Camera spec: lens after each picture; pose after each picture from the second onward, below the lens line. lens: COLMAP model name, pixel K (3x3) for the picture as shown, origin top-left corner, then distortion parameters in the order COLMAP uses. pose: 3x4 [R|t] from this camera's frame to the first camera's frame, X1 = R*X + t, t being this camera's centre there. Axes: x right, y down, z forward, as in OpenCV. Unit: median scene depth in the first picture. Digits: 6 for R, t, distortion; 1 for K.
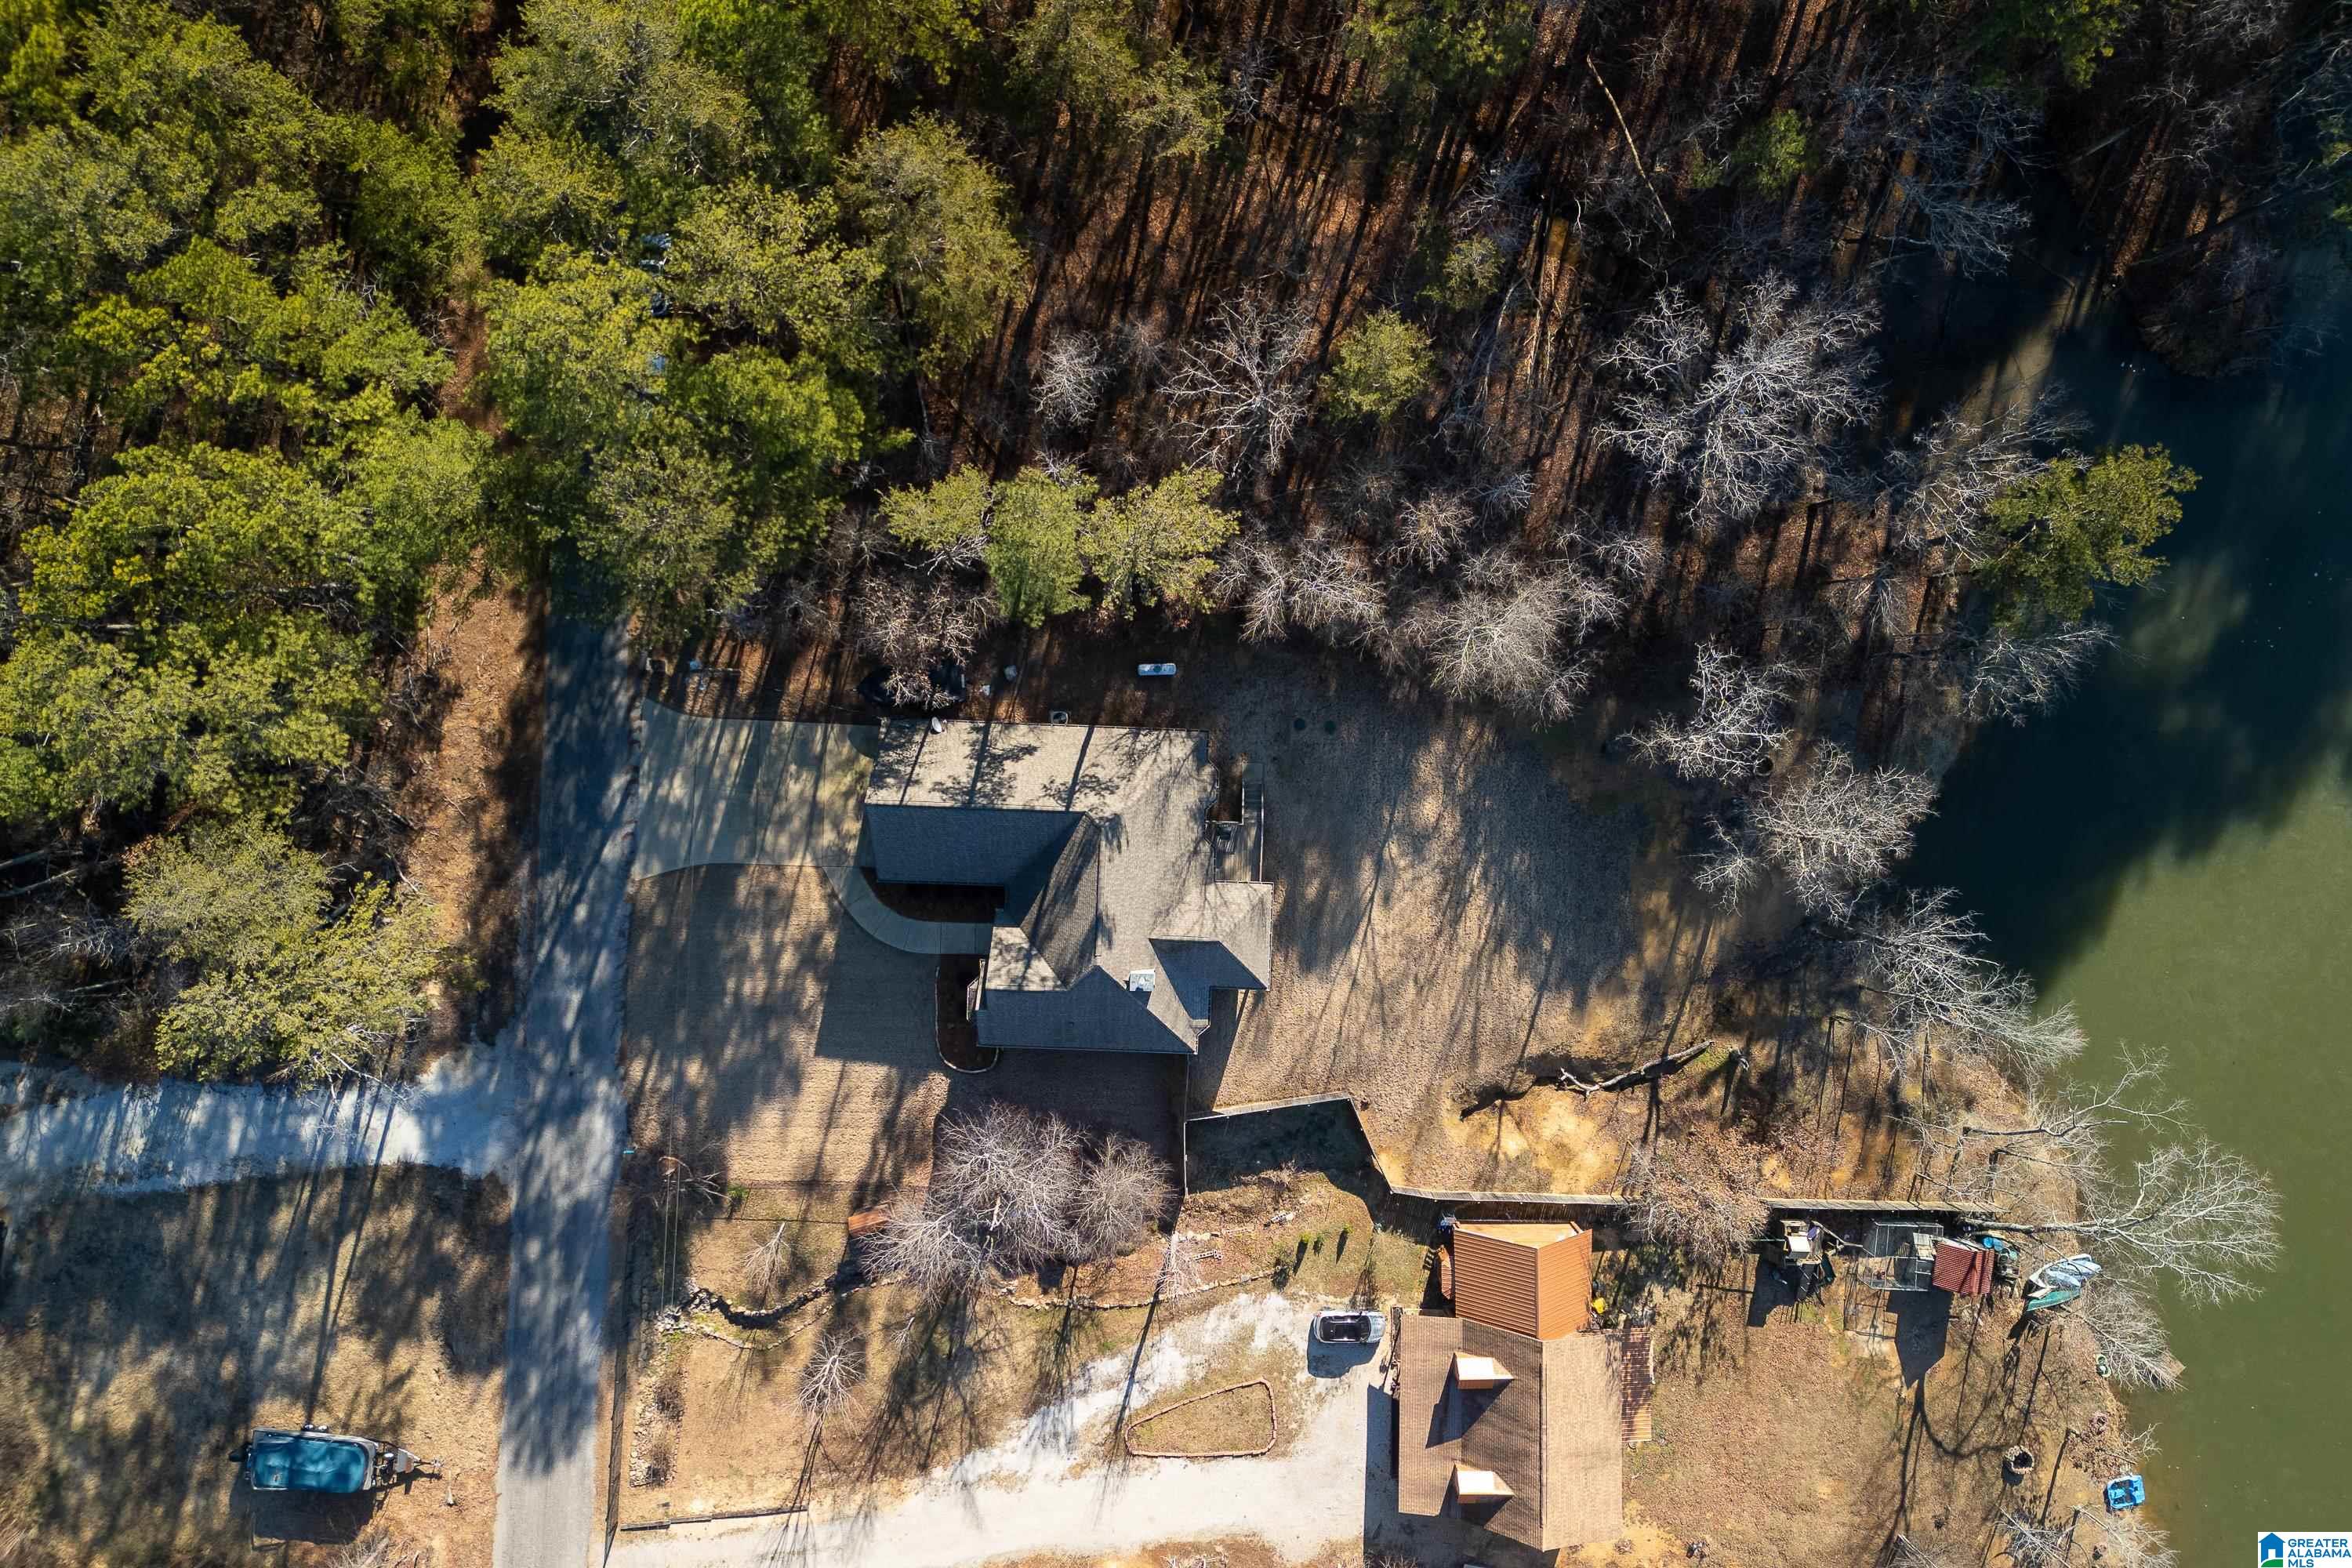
lens RADIAL K [[1650.1, 0, 1126.5], [0, 1650.1, 802.9], [0, 0, 1]] dist [0.056938, -0.059579]
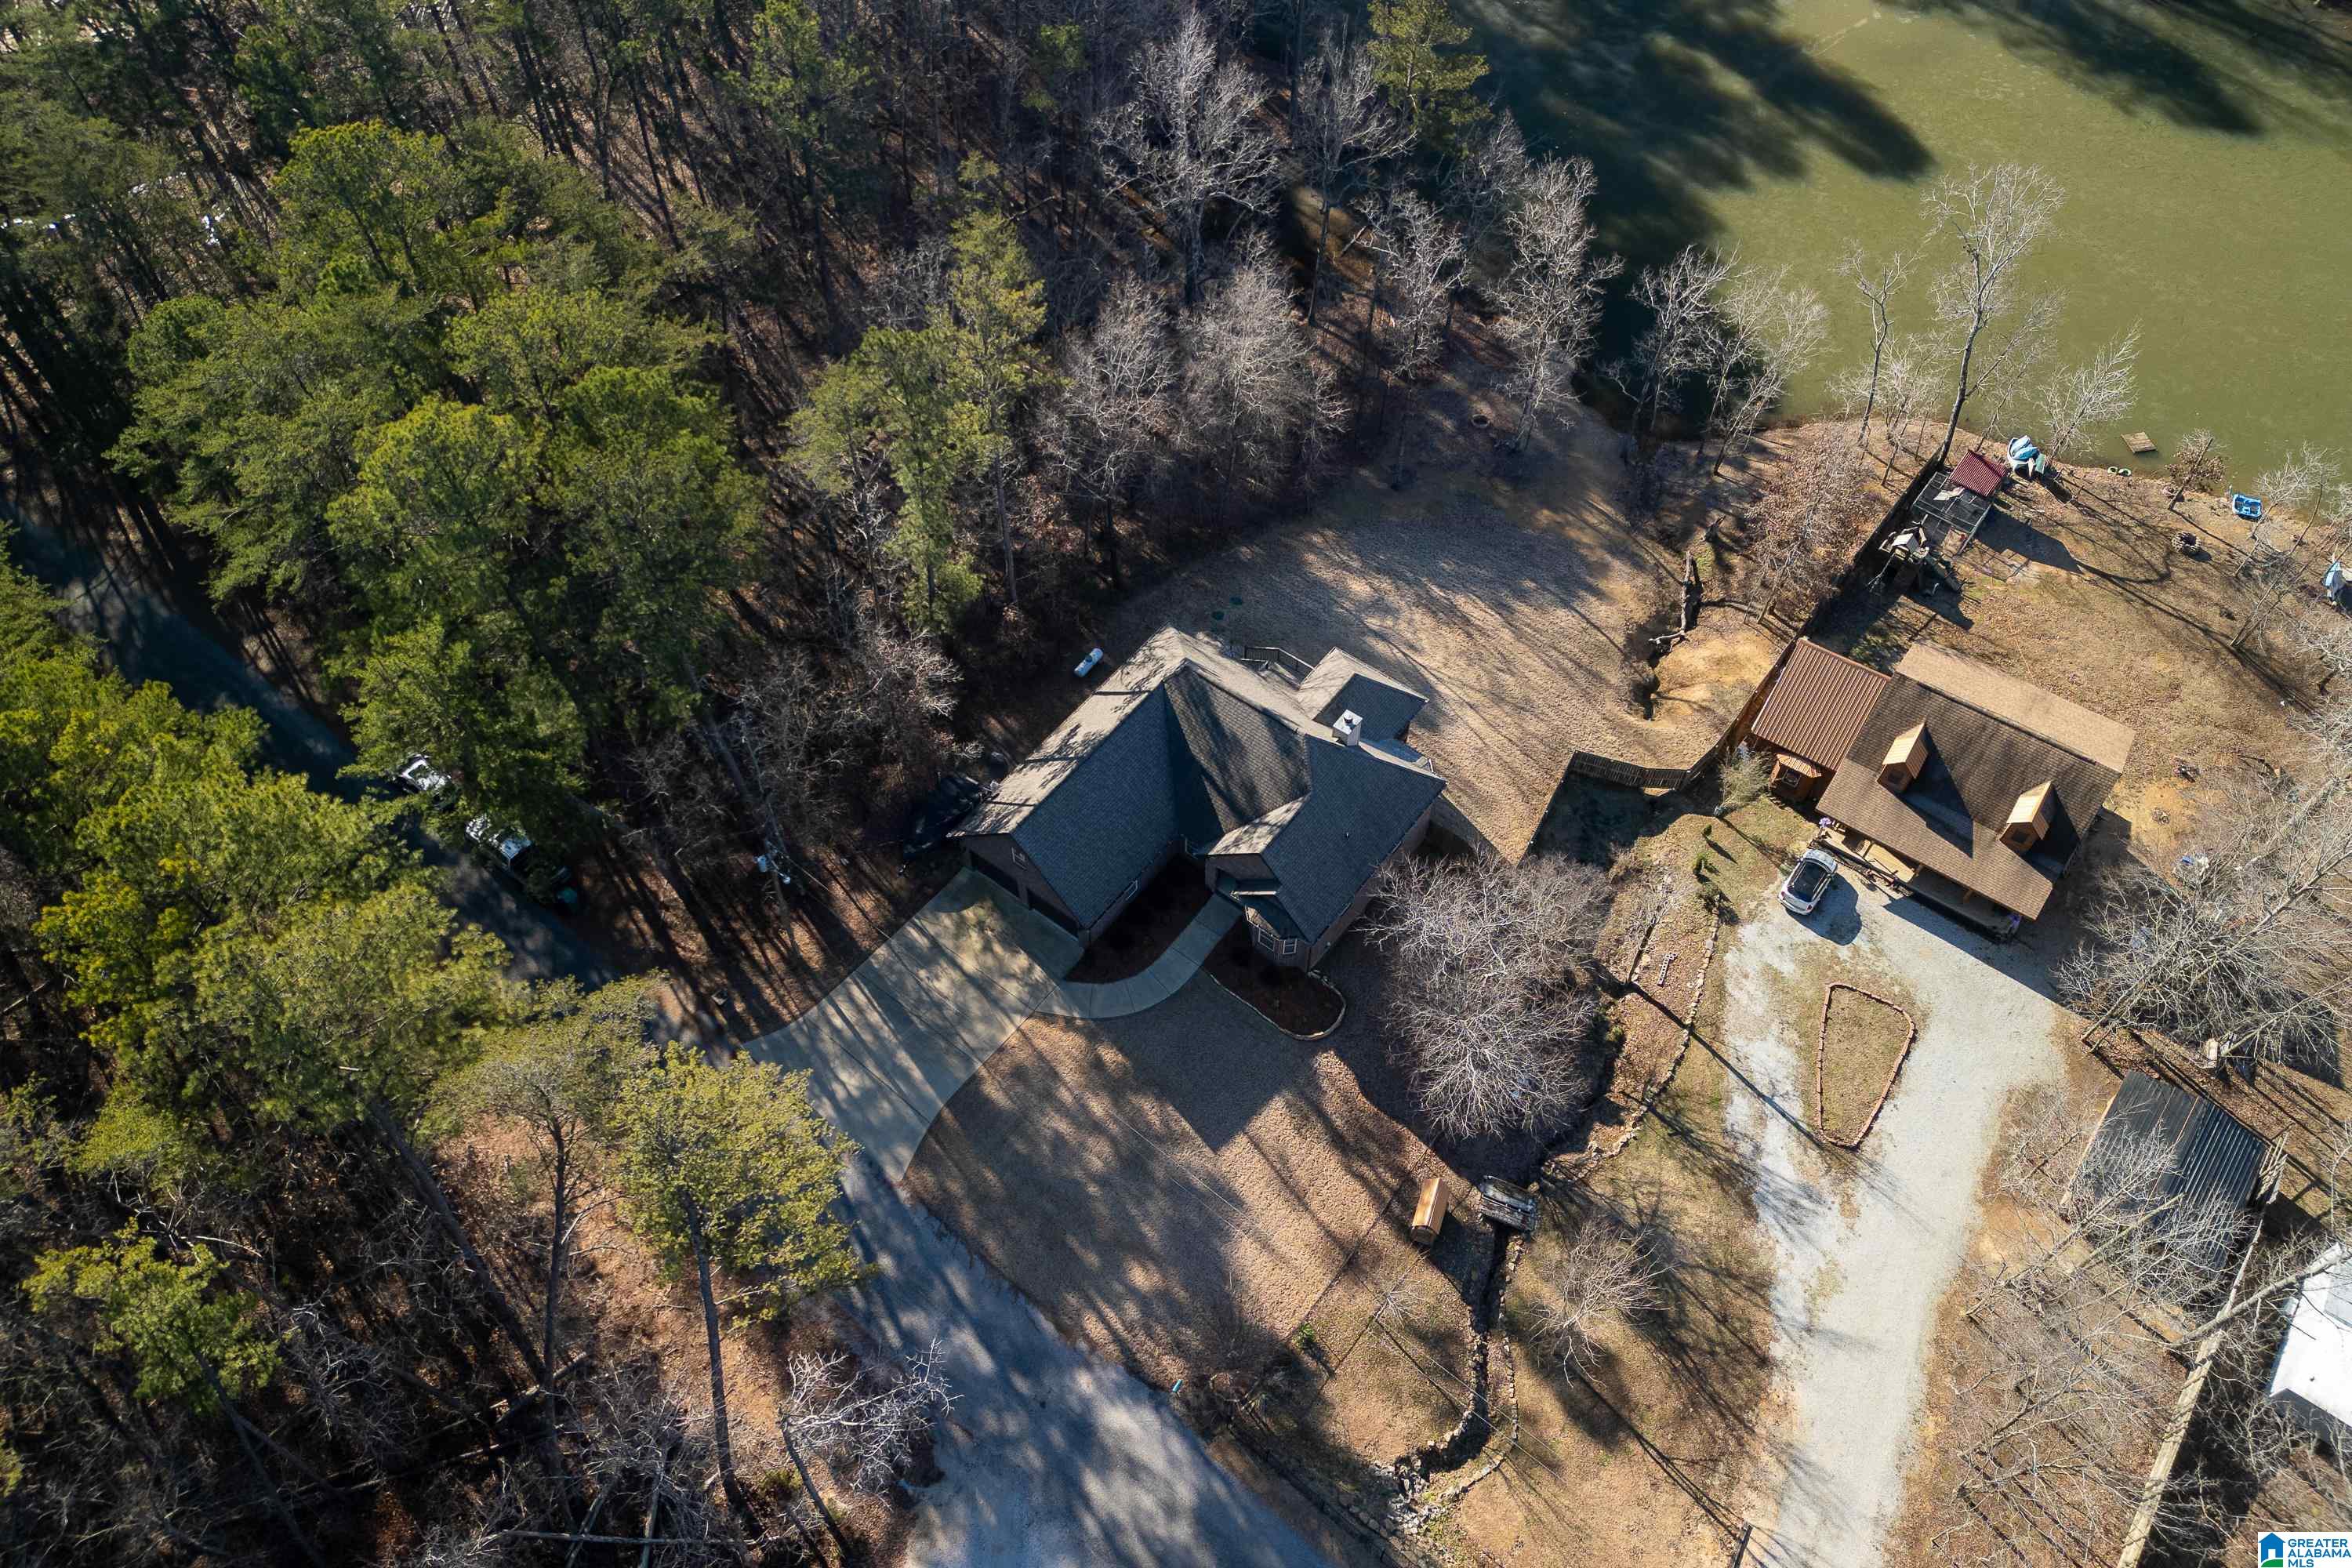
lens RADIAL K [[1650.1, 0, 1163.5], [0, 1650.1, 773.2], [0, 0, 1]] dist [0.056938, -0.059579]
pose [[0.583774, -0.650369, 0.486033, -0.471508], [0.811656, 0.452332, -0.369607, 0.344578], [0.020533, 0.610259, 0.791936, 0.259118]]
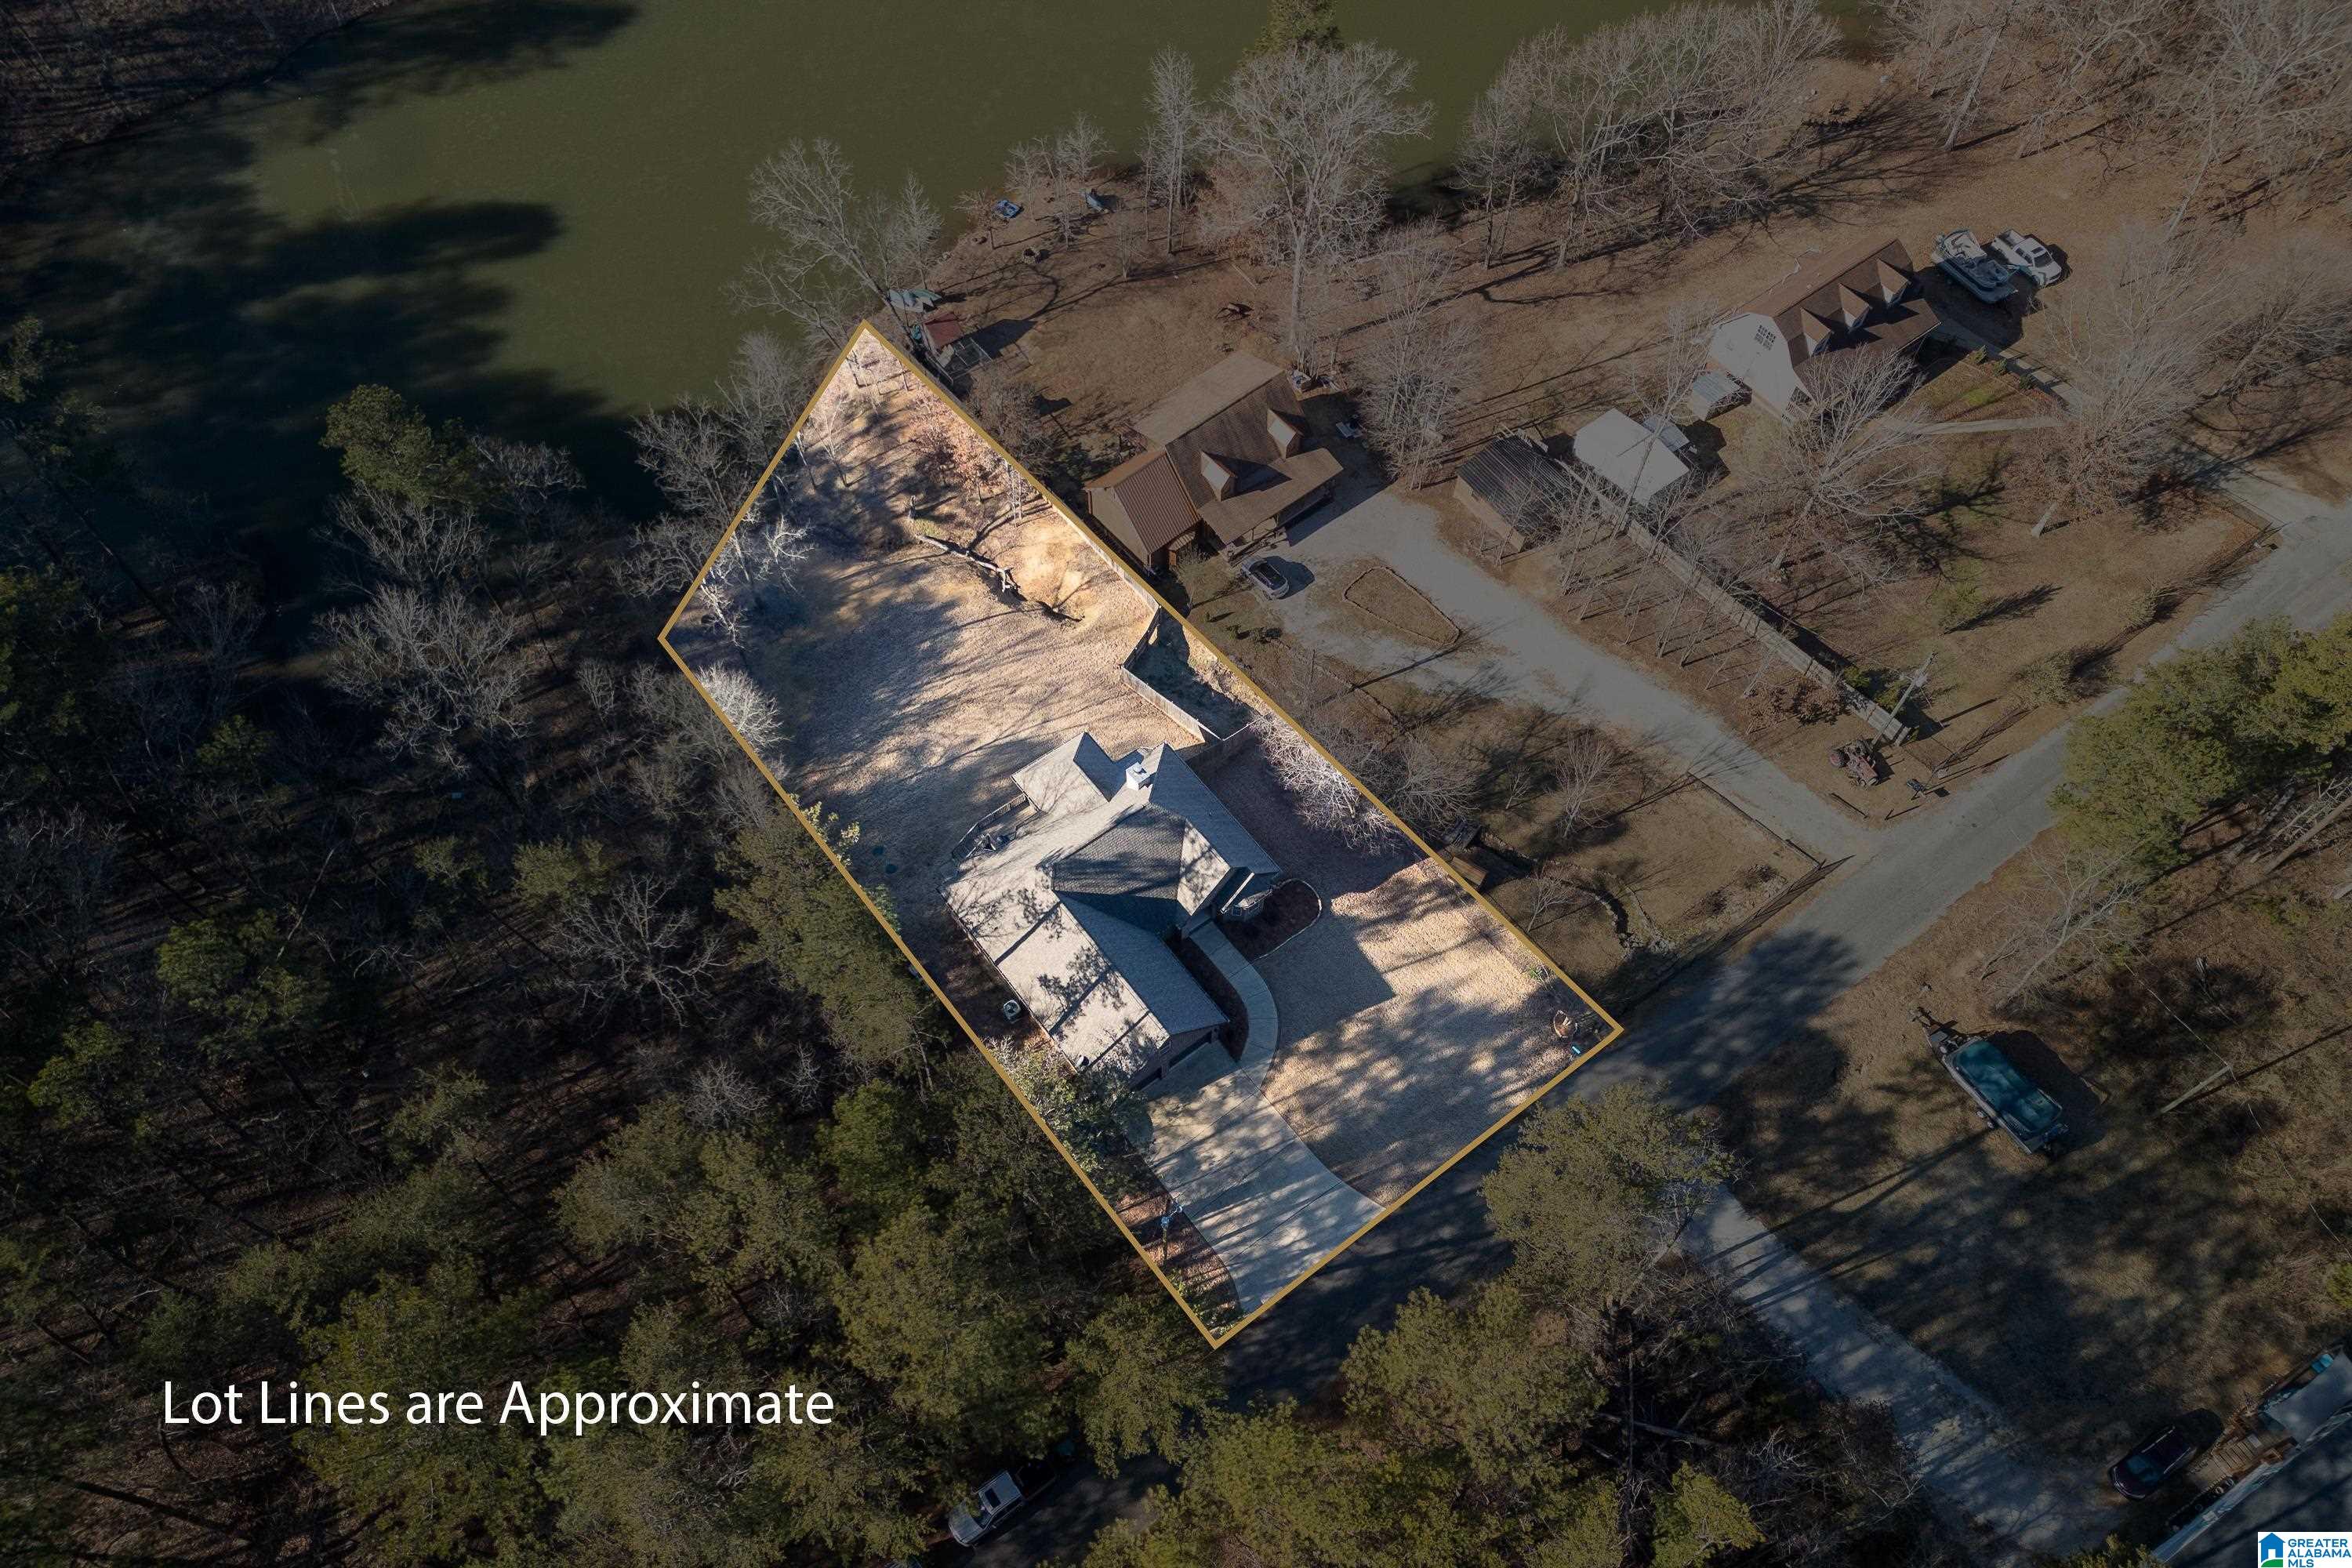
lens RADIAL K [[1650.1, 0, 1187.9], [0, 1650.1, 836.7], [0, 0, 1]] dist [0.056938, -0.059579]
pose [[-0.638817, -0.670869, 0.376626, -0.440199], [0.769158, -0.568078, 0.292718, -0.211242], [0.017577, 0.476678, 0.878902, -0.004842]]
